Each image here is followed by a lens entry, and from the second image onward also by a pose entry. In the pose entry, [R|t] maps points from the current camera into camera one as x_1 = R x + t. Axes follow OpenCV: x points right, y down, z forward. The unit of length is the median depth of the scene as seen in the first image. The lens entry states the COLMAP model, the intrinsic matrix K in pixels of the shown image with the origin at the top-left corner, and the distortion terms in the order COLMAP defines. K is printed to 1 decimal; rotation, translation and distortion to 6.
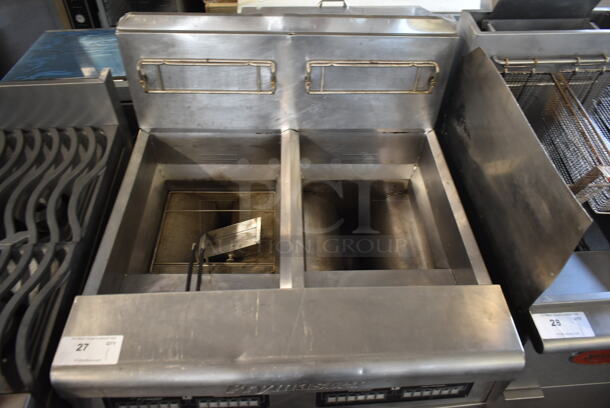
lens RADIAL K [[455.1, 0, 305.0], [0, 455.1, 204.0], [0, 0, 1]] dist [-0.021210, 0.002056]
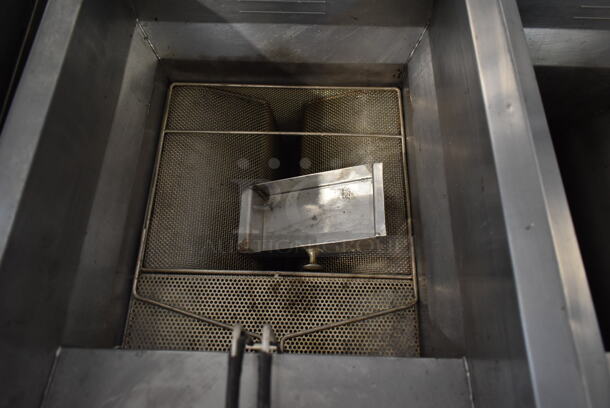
lens RADIAL K [[455.1, 0, 305.0], [0, 455.1, 204.0], [0, 0, 1]] dist [-0.021210, 0.002056]
pose [[0.998099, 0.047269, -0.039547, -0.145024], [-0.031324, 0.941690, 0.335021, -0.074092], [0.053077, -0.333145, 0.941380, 0.559799]]
